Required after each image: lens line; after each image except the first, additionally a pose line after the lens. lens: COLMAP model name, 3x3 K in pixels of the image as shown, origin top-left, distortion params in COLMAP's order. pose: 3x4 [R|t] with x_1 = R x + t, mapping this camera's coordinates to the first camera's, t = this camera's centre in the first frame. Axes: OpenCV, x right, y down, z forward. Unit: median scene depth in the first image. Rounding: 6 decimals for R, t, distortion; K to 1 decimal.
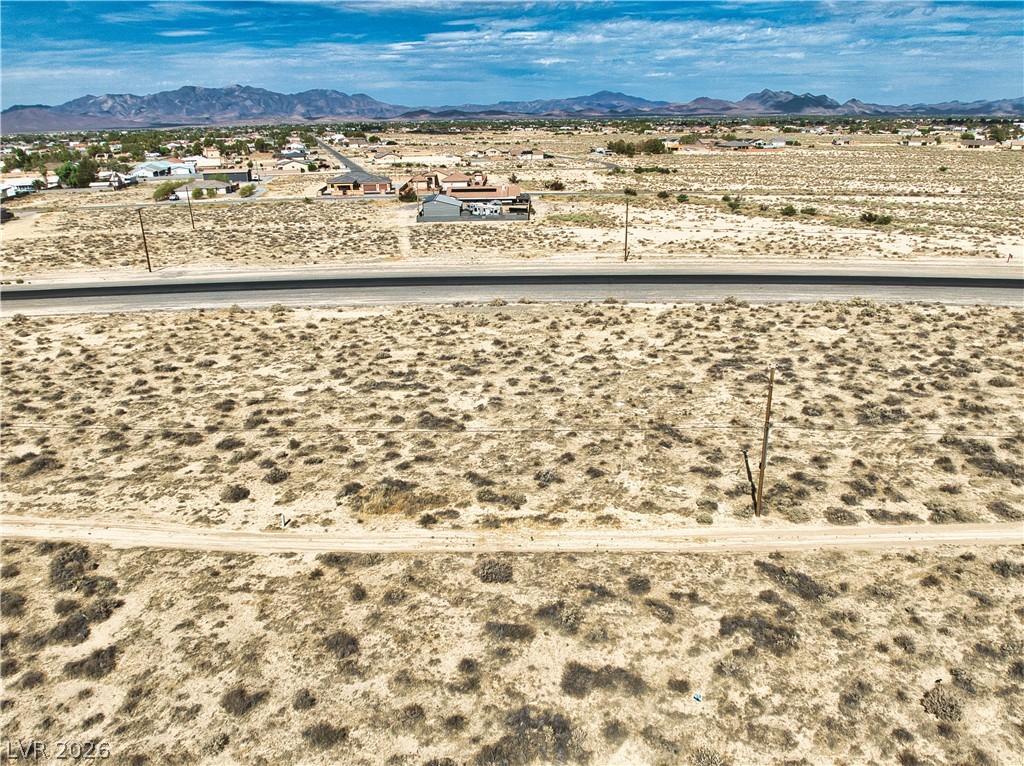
lens RADIAL K [[756.3, 0, 512.2], [0, 756.3, 357.0], [0, 0, 1]] dist [-0.048865, 0.000756]
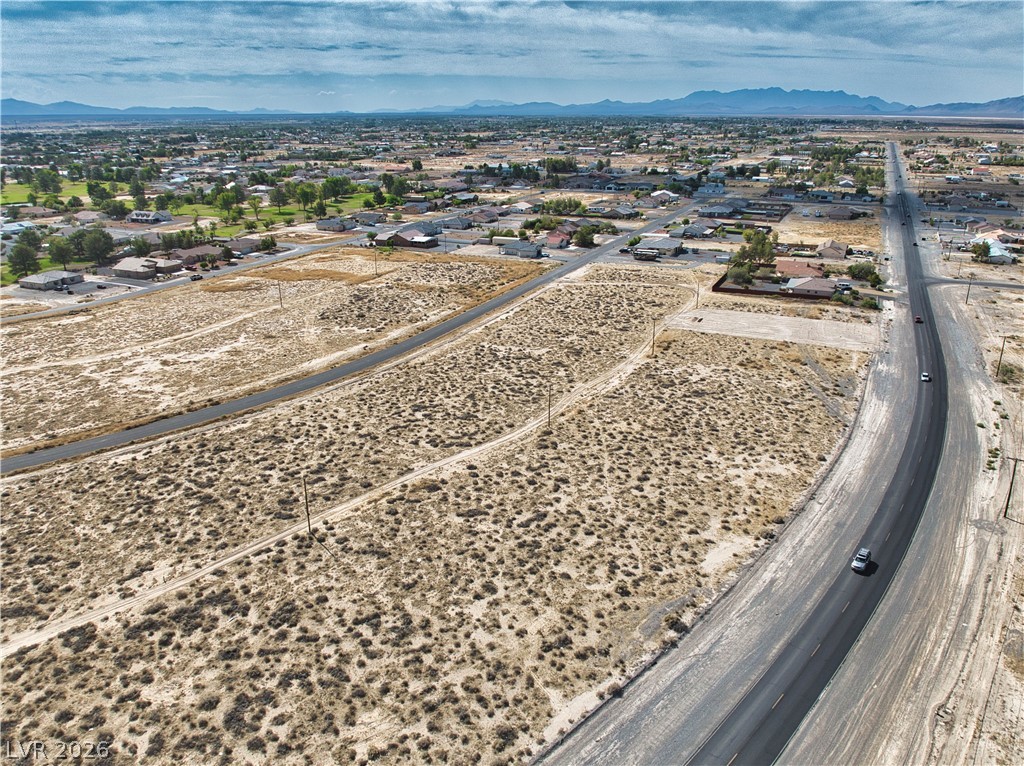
lens RADIAL K [[735.2, 0, 512.0], [0, 735.2, 383.0], [0, 0, 1]] dist [-0.053542, 0.005415]
pose [[-0.650415, 0.276362, -0.707520, 1.293216], [-0.212015, 0.828391, 0.518477, -1.427094], [0.729390, 0.487230, -0.480205, 2.103226]]
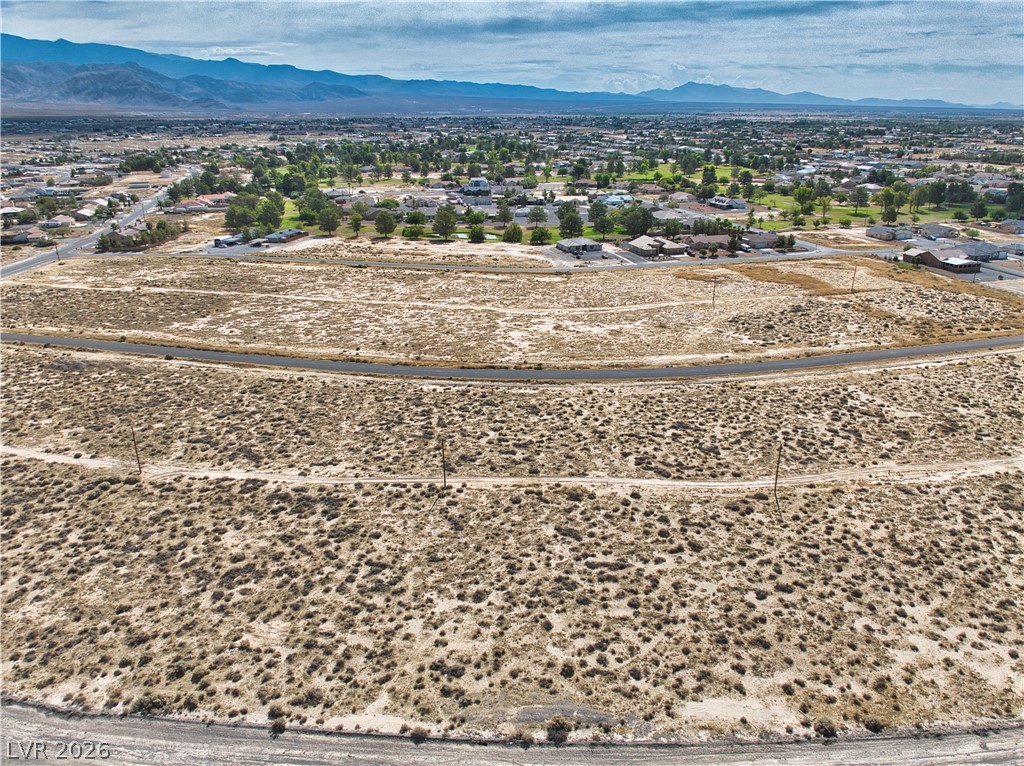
lens RADIAL K [[728.6, 0, 513.0], [0, 728.6, 387.7], [0, 0, 1]] dist [-0.053808, 0.007122]
pose [[-0.999672, 0.024120, 0.008560, 0.025566], [0.024285, 0.788350, 0.614747, -1.549605], [0.008079, 0.614754, -0.788678, 2.543510]]
